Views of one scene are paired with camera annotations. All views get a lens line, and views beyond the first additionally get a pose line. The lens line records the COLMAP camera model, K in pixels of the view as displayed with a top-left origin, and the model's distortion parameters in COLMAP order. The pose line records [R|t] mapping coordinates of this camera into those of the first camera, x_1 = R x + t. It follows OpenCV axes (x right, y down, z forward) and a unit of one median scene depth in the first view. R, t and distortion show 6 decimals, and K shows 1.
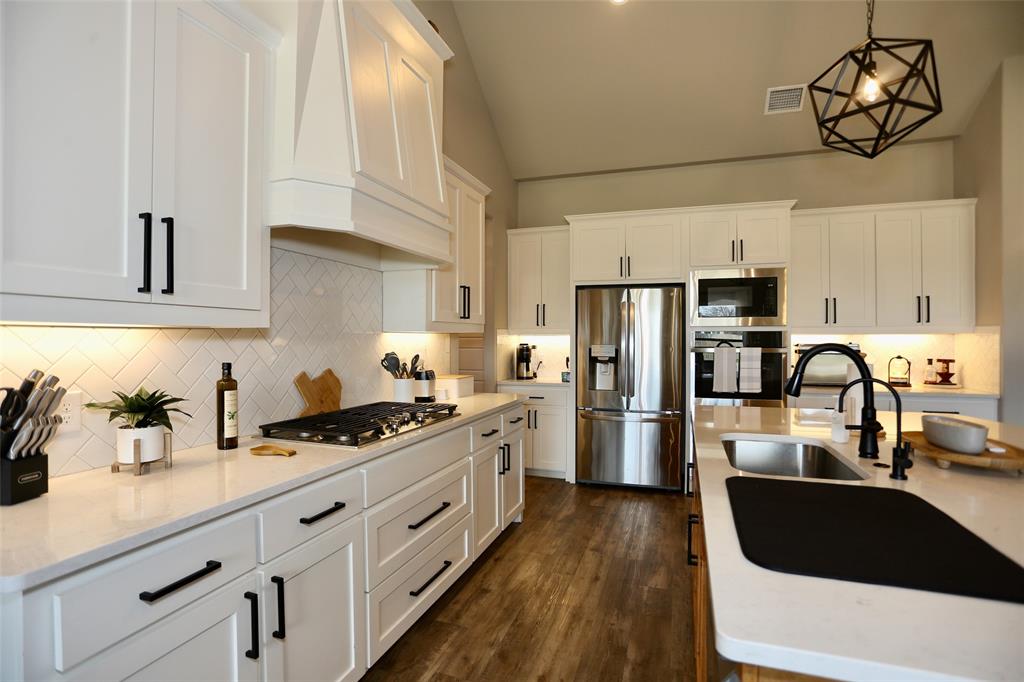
lens RADIAL K [[503.8, 0, 532.2], [0, 503.8, 338.8], [0, 0, 1]] dist [-0.003766, -0.000246]
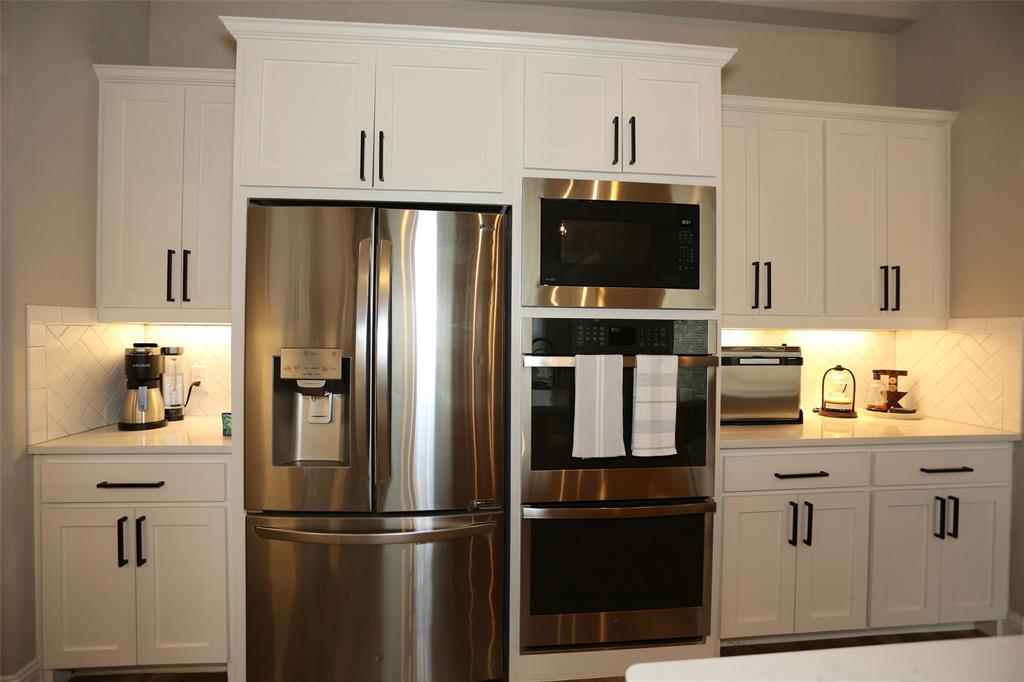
lens RADIAL K [[503.8, 0, 532.2], [0, 503.8, 338.8], [0, 0, 1]] dist [-0.003766, -0.000246]
pose [[0.915702, 0.006388, 0.401807, 0.143923], [-0.007303, 0.999973, 0.000745, 0.003304], [-0.401791, -0.003617, 0.915724, 0.588953]]
